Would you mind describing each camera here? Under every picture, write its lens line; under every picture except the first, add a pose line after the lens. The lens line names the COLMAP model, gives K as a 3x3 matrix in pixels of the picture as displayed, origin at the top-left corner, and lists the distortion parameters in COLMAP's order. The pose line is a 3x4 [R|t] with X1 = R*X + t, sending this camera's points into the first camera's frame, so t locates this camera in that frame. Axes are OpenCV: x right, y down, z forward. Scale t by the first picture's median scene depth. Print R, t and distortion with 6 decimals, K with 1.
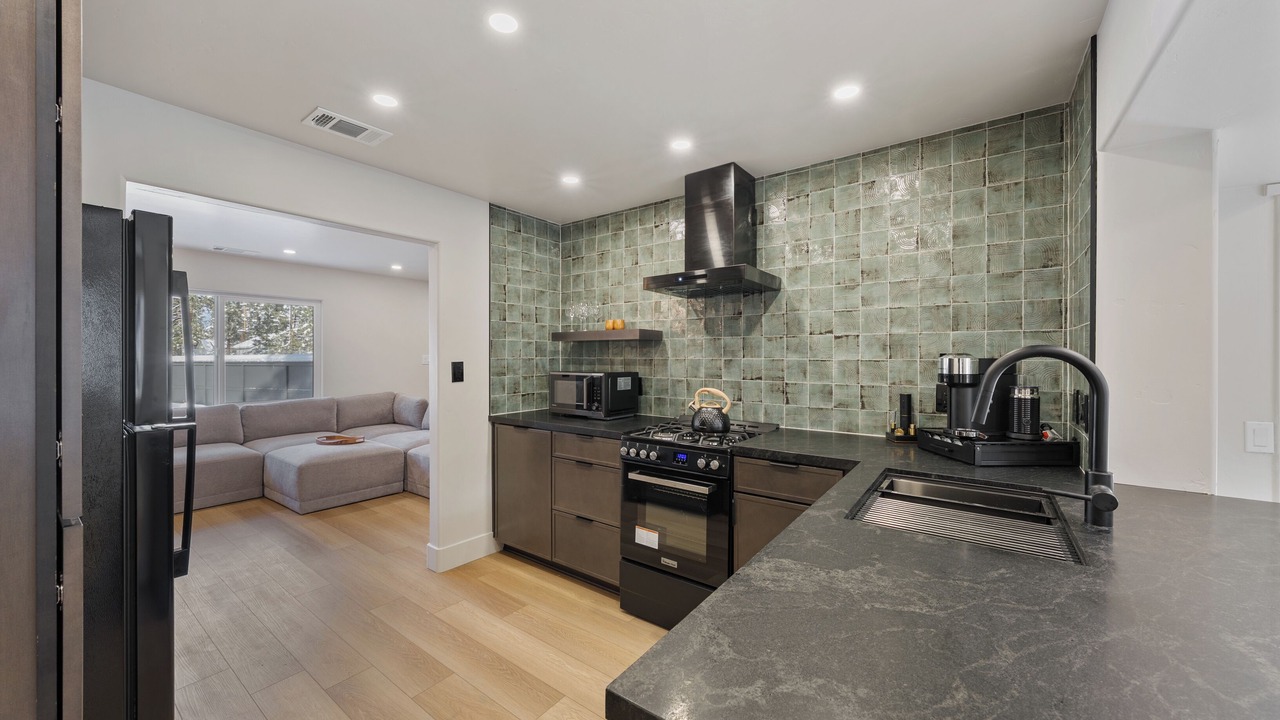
lens RADIAL K [[471.4, 0, 637.4], [0, 471.4, 356.8], [0, 0, 1]] dist [-0.000665, -0.000014]
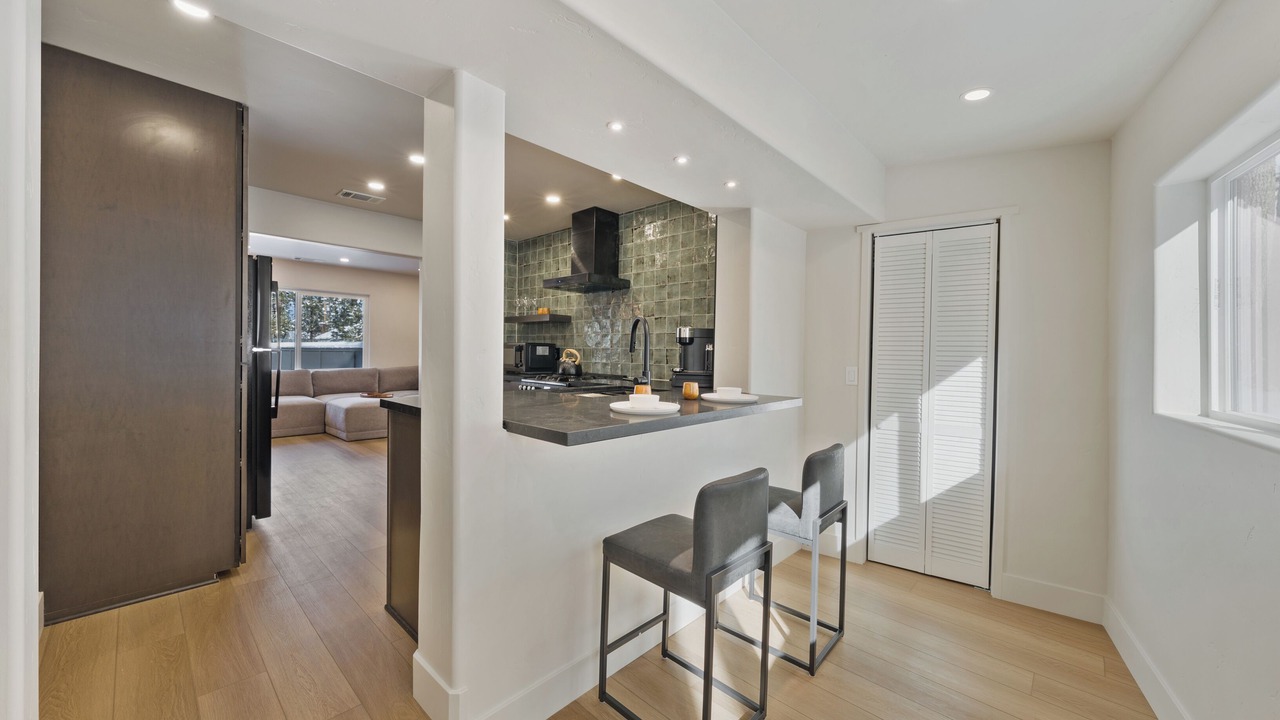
lens RADIAL K [[471.4, 0, 634.1], [0, 471.4, 356.5], [0, 0, 1]] dist [-0.000665, -0.000014]
pose [[0.993359, 0.015632, -0.113991, 0.417299], [-0.014667, 0.999849, 0.009304, 0.055293], [0.114120, -0.007571, 0.993438, -0.437481]]
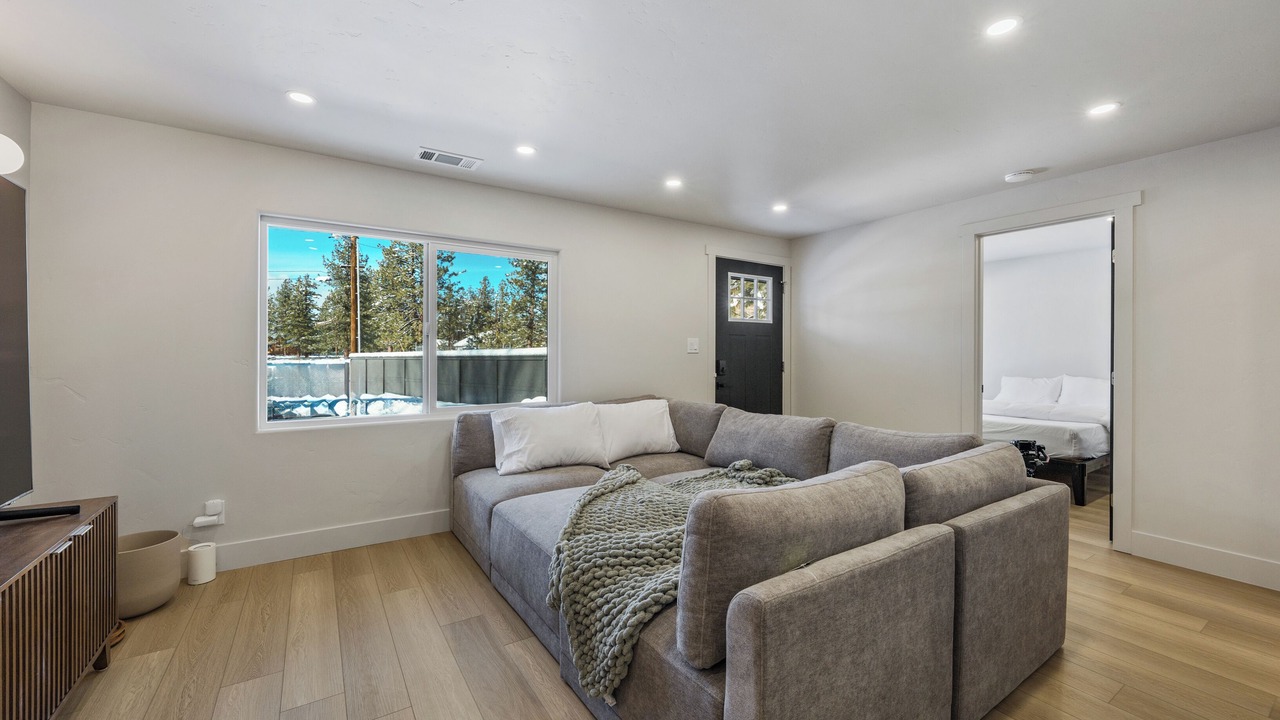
lens RADIAL K [[515.4, 0, 644.1], [0, 515.4, 356.7], [0, 0, 1]] dist [-0.000320, -0.000080]
pose [[0.938175, 0.005908, -0.346112, -0.586024], [-0.005354, 0.999982, 0.002556, 0.041799], [0.346121, -0.000545, 0.938190, 0.703538]]
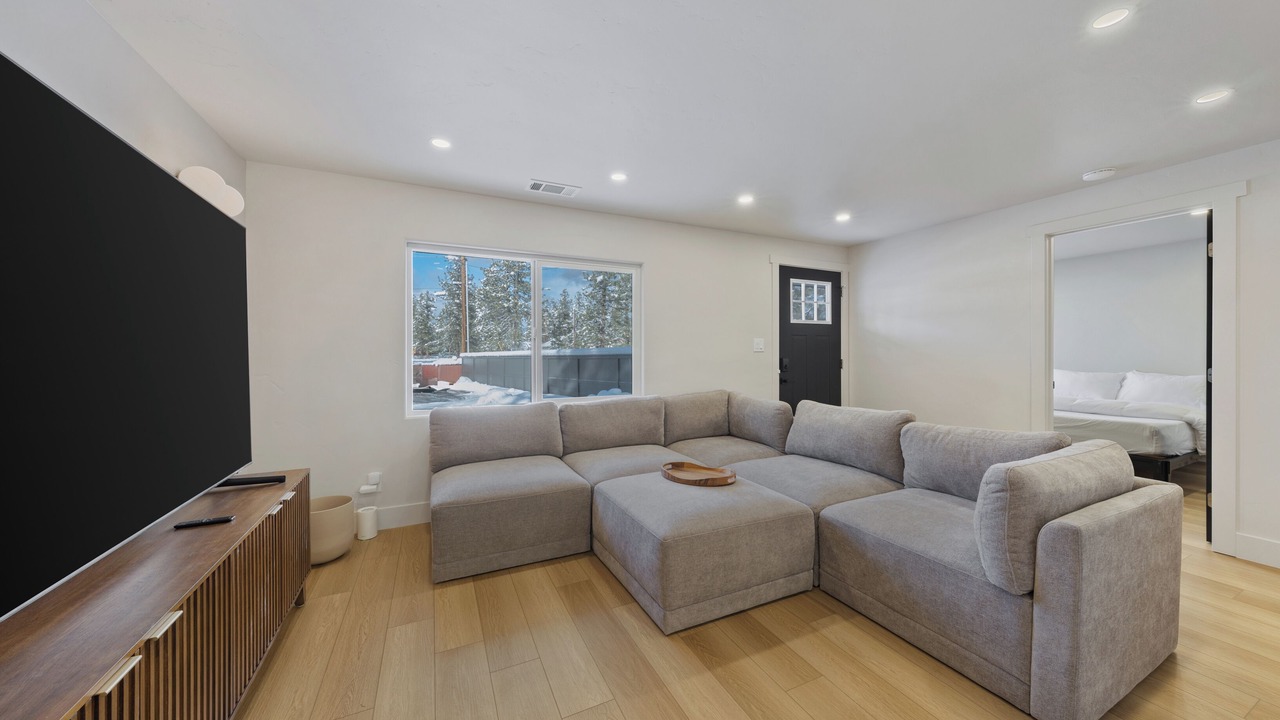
lens RADIAL K [[442.3, 0, 638.3], [0, 442.3, 355.9], [0, 0, 1]] dist [0.000692, 0.000116]
pose [[0.883306, 0.001637, -0.468794, -0.645561], [0.000250, 0.999992, 0.003963, 0.041354], [0.468797, -0.003618, 0.883298, 0.707659]]
